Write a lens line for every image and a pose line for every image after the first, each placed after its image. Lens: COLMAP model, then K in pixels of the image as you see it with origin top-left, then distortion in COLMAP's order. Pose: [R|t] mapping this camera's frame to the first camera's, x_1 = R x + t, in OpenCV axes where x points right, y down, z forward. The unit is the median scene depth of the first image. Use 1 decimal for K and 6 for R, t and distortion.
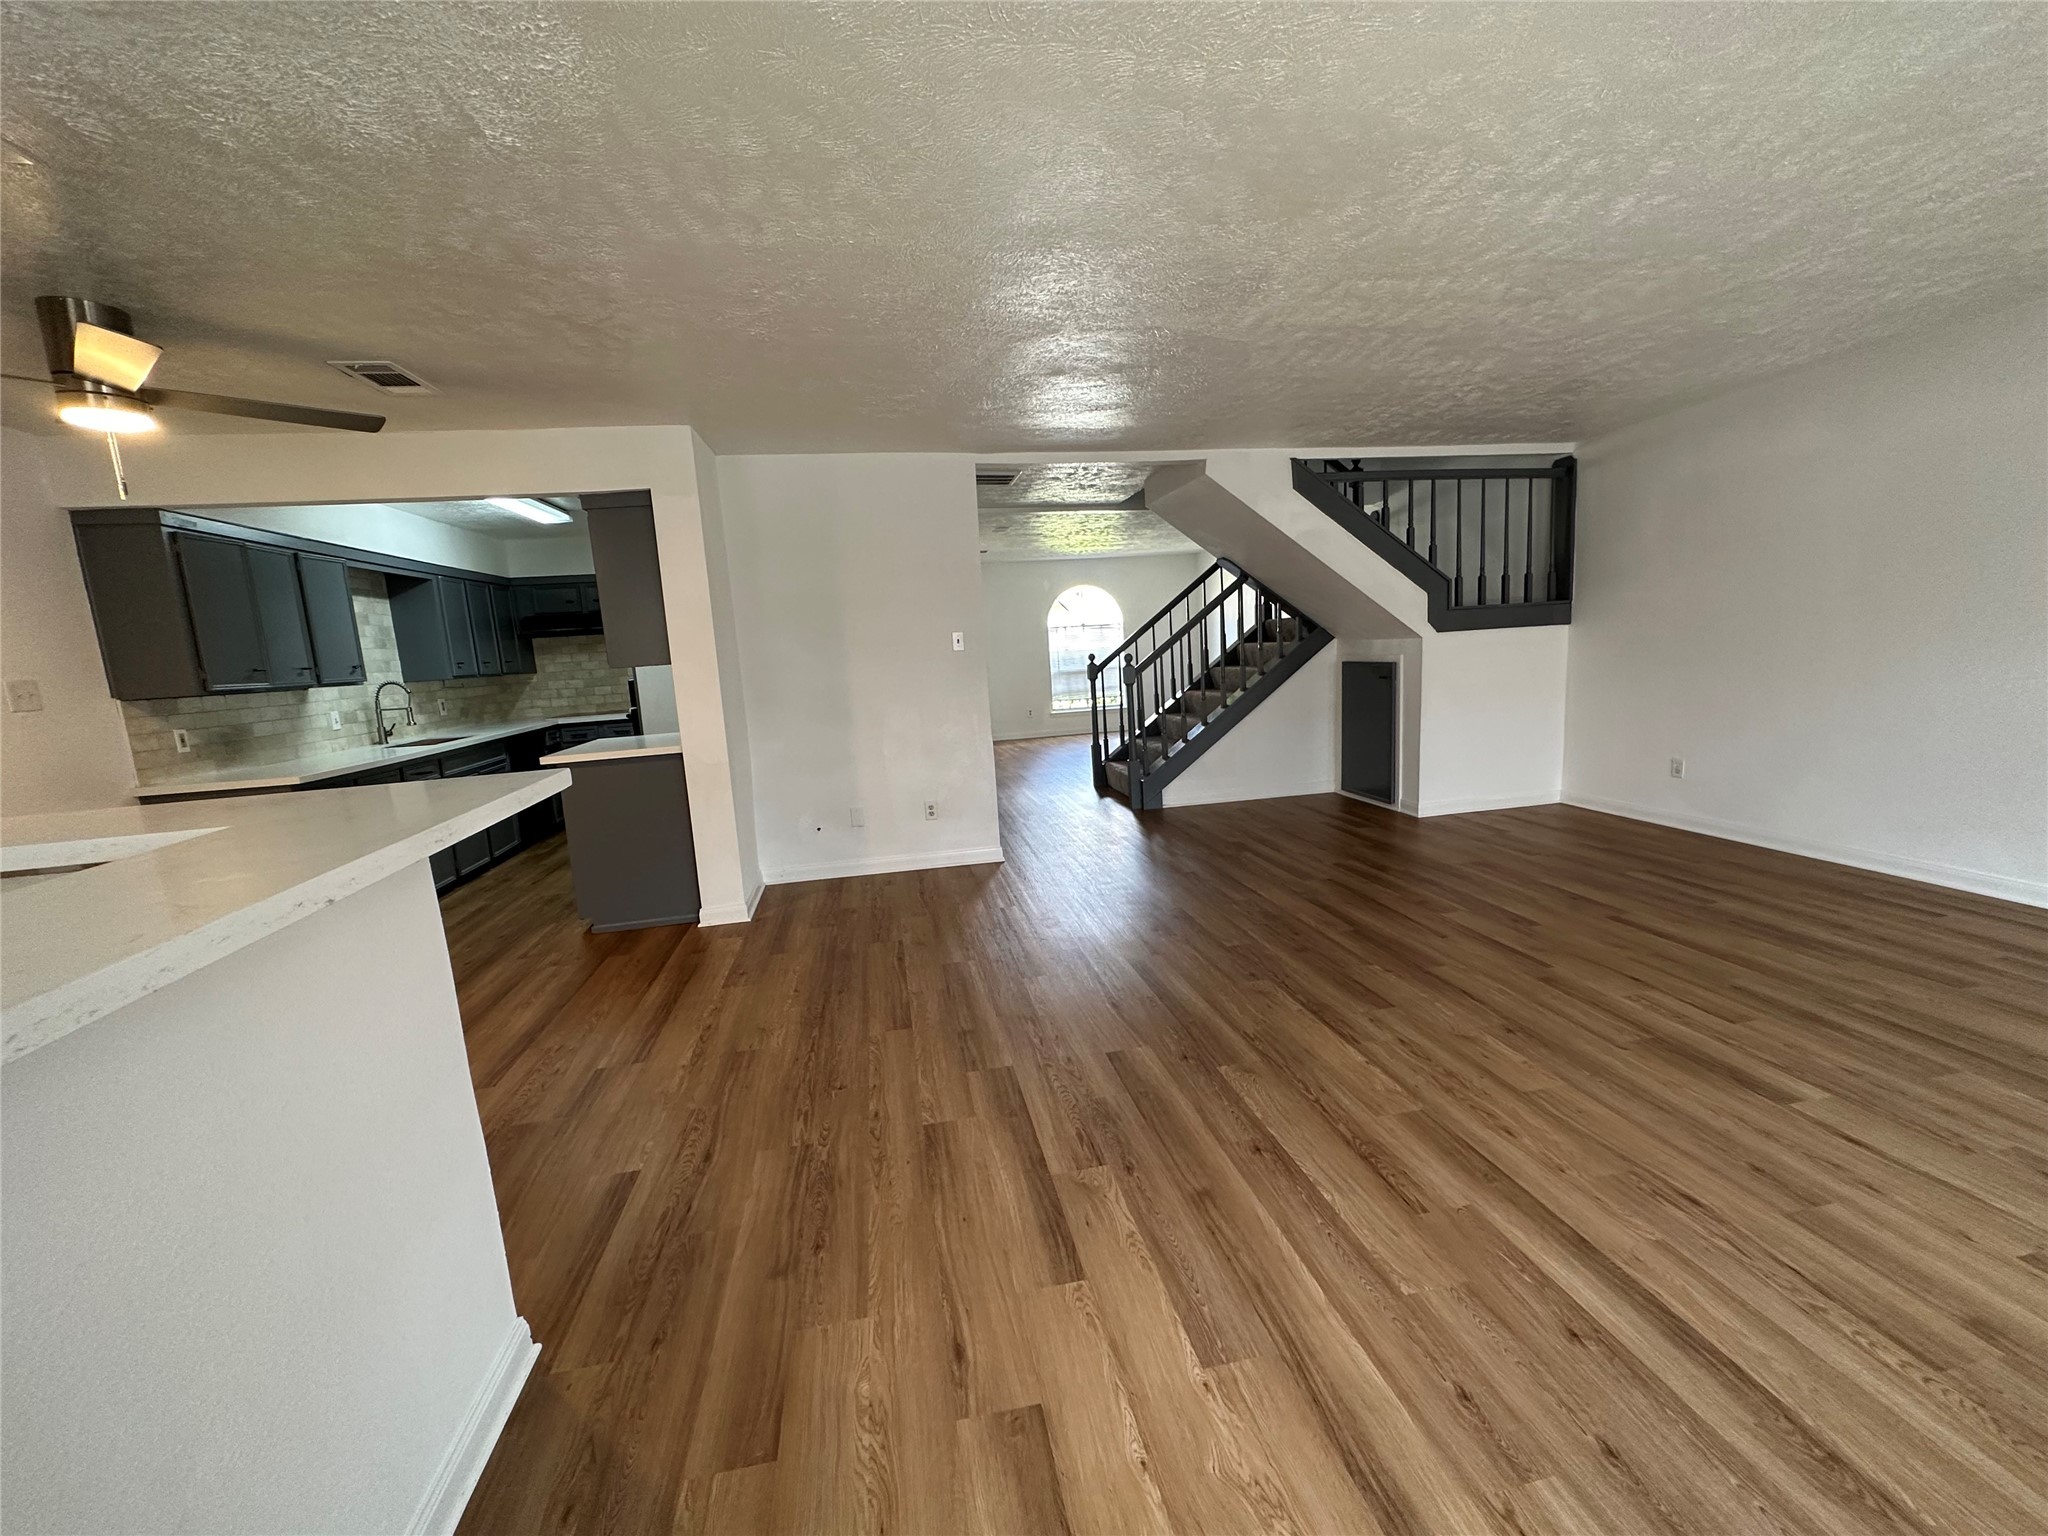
lens RADIAL K [[817.6, 0, 1024.0], [0, 817.6, 768.0], [0, 0, 1]] dist [-0.003420, -0.000086]
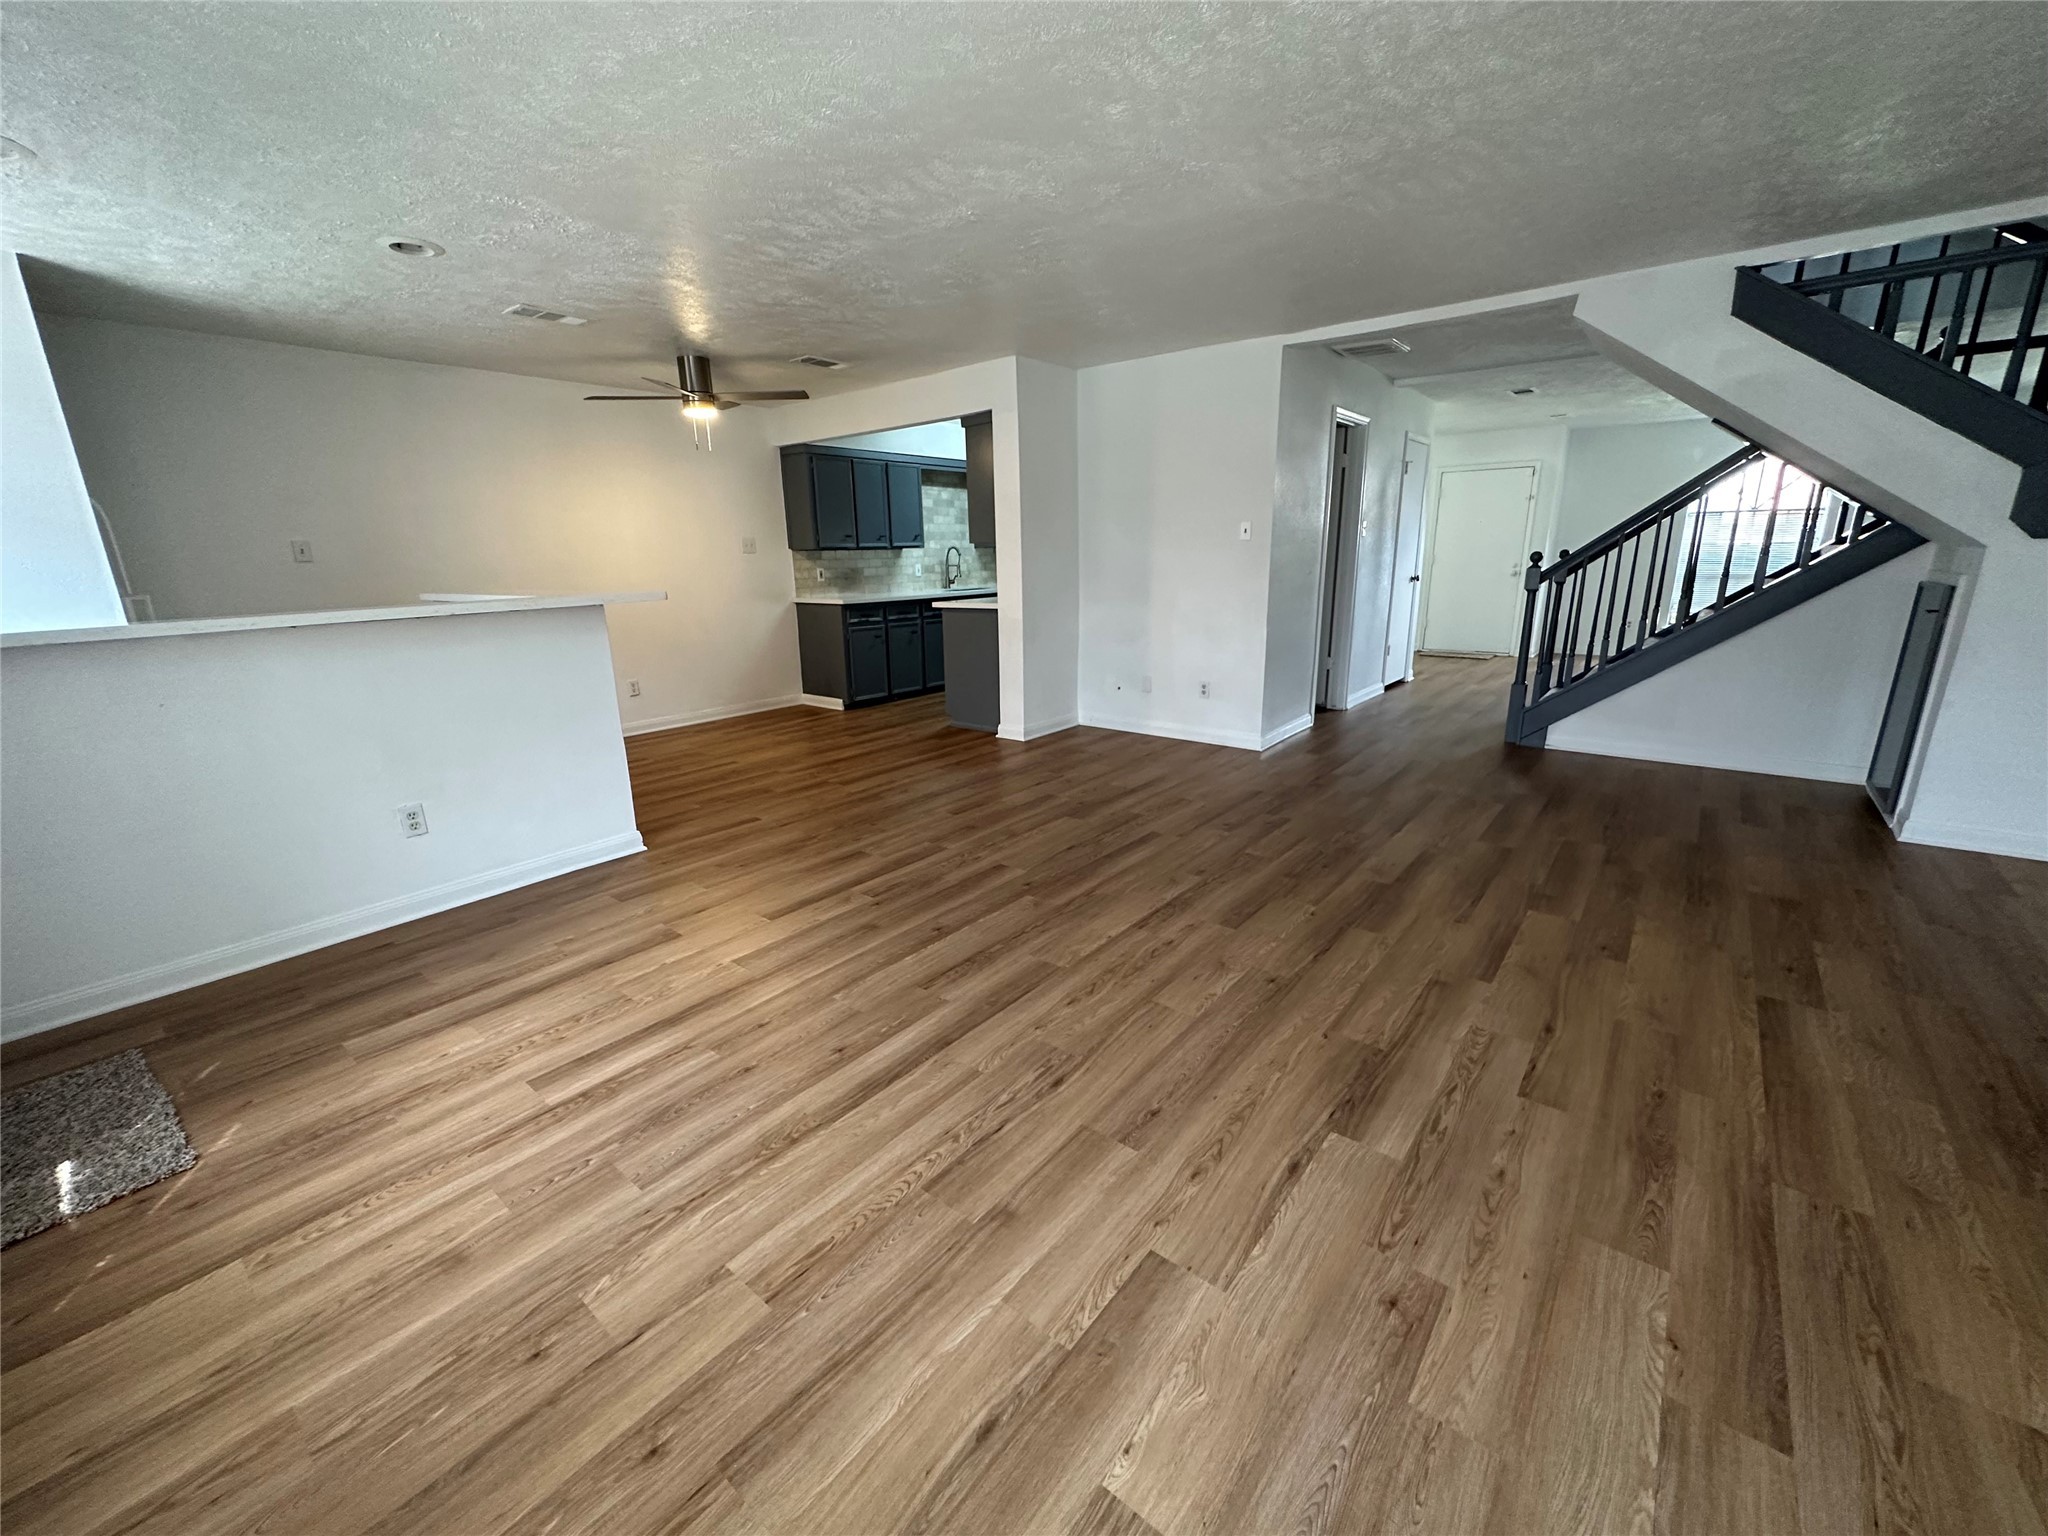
lens RADIAL K [[817.6, 0, 1024.0], [0, 817.6, 768.0], [0, 0, 1]] dist [-0.003420, -0.000086]
pose [[0.648351, 0.239429, -0.722714, 0.782800], [-0.133270, 0.970298, 0.201894, -0.049478], [0.749587, -0.034582, 0.661002, 0.136481]]
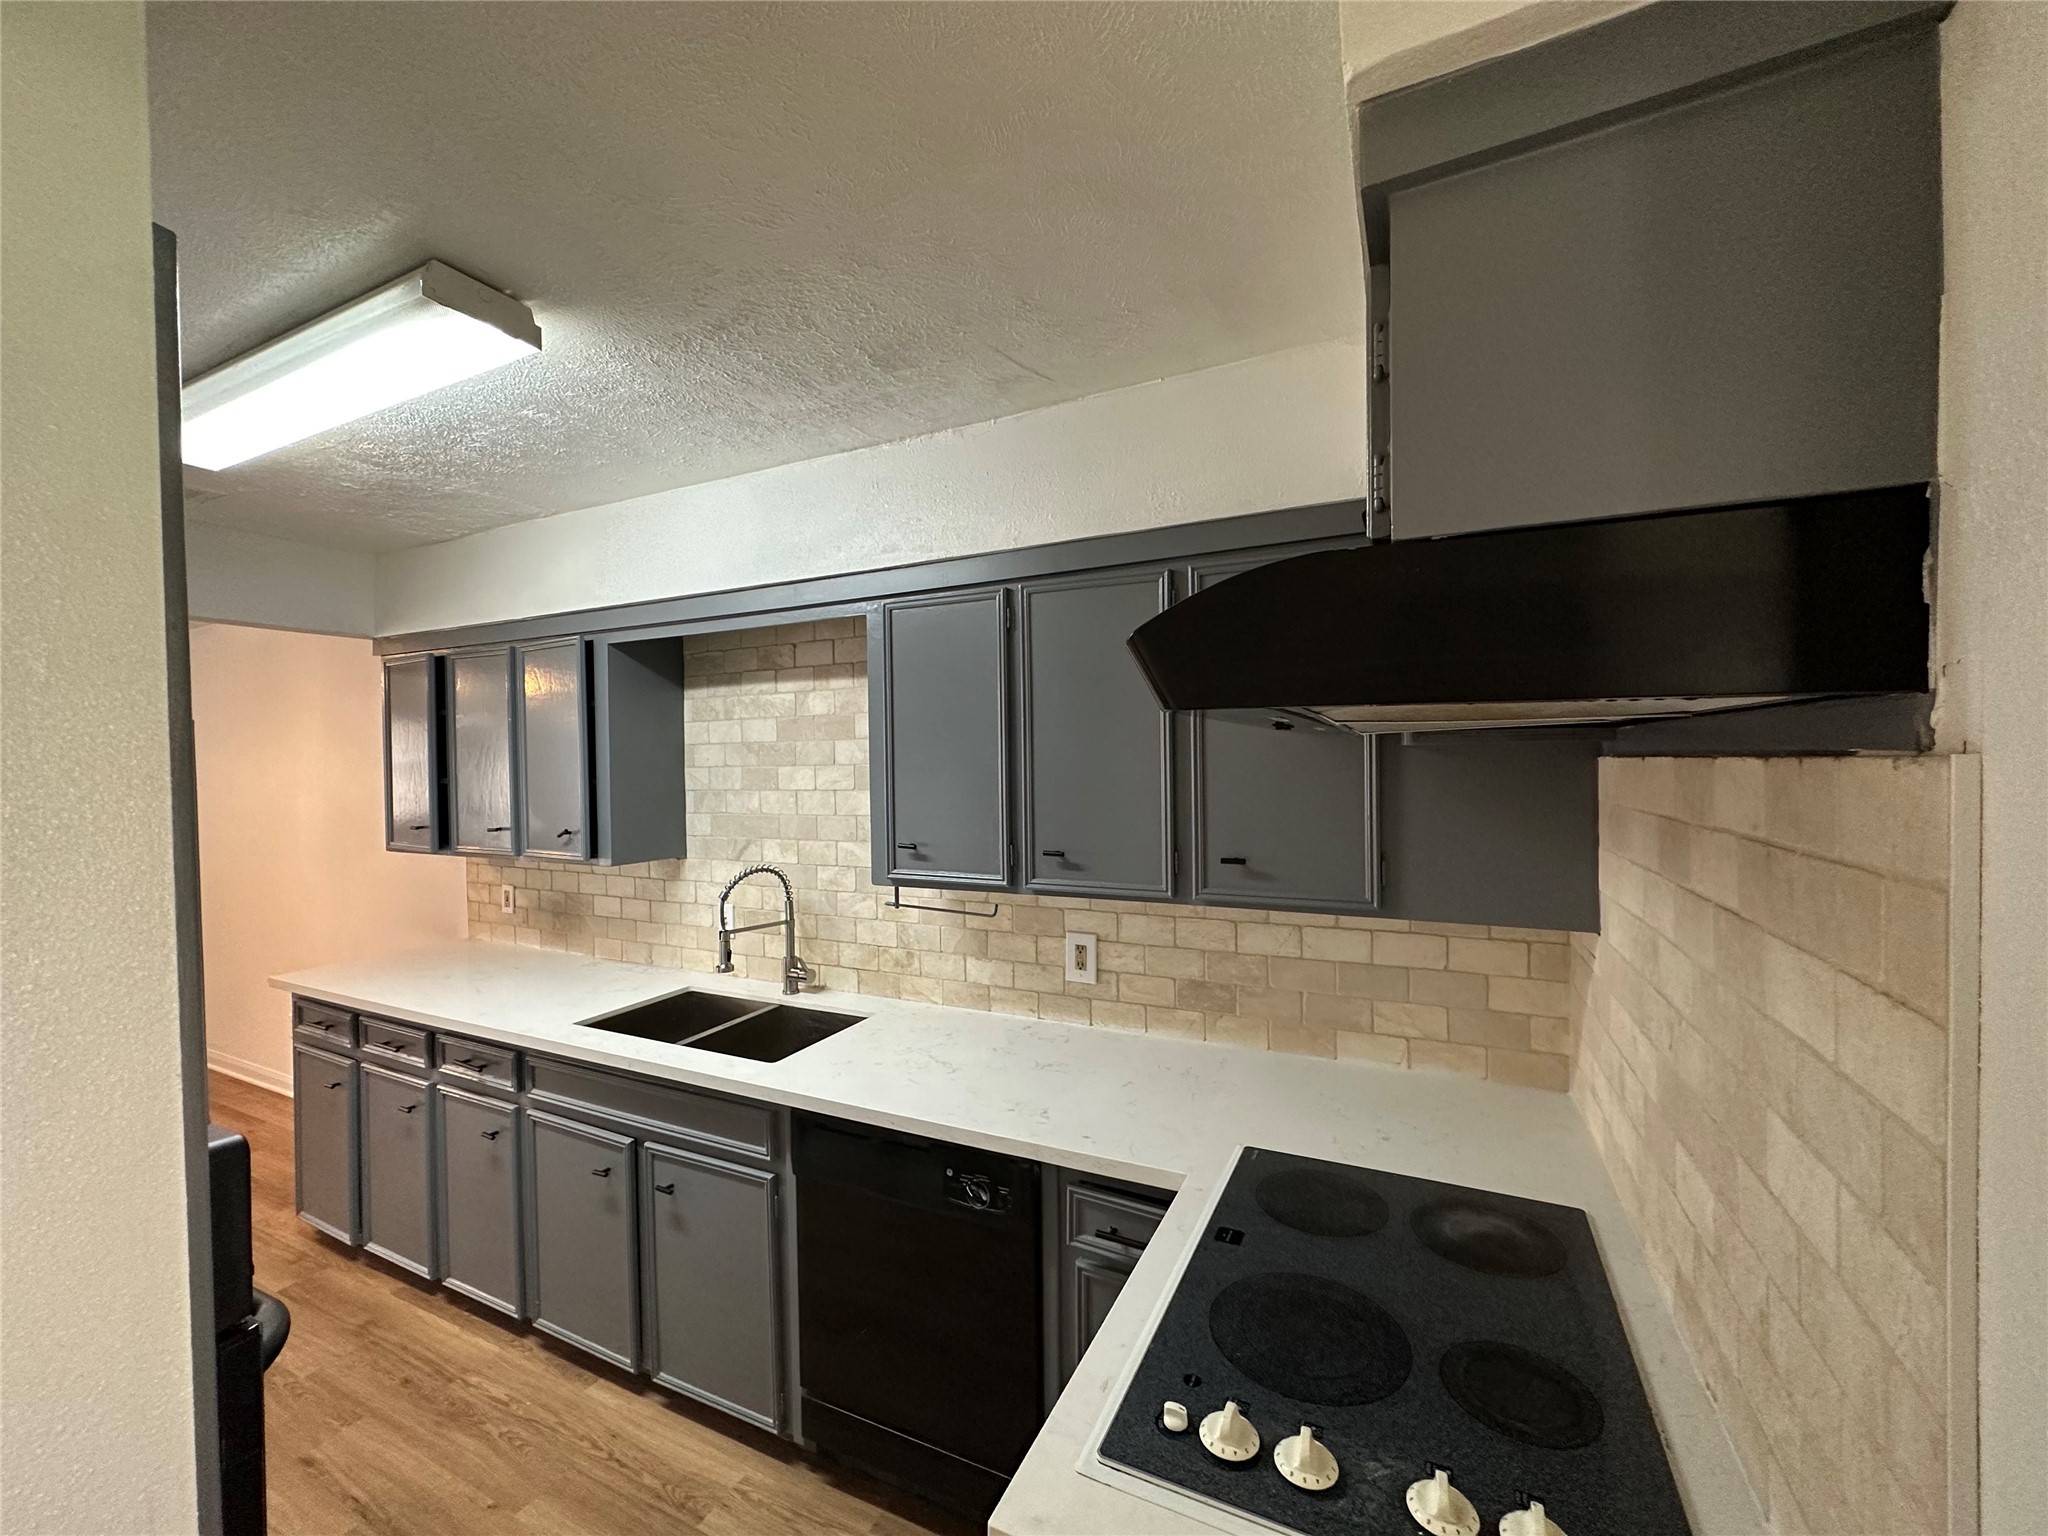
lens RADIAL K [[817.6, 0, 1024.0], [0, 817.6, 768.0], [0, 0, 1]] dist [-0.003420, -0.000086]
pose [[-0.596983, 0.079427, -0.798313, -0.793608], [-0.072231, 0.985724, 0.152088, -0.380420], [0.798996, 0.148457, -0.582723, 2.170573]]
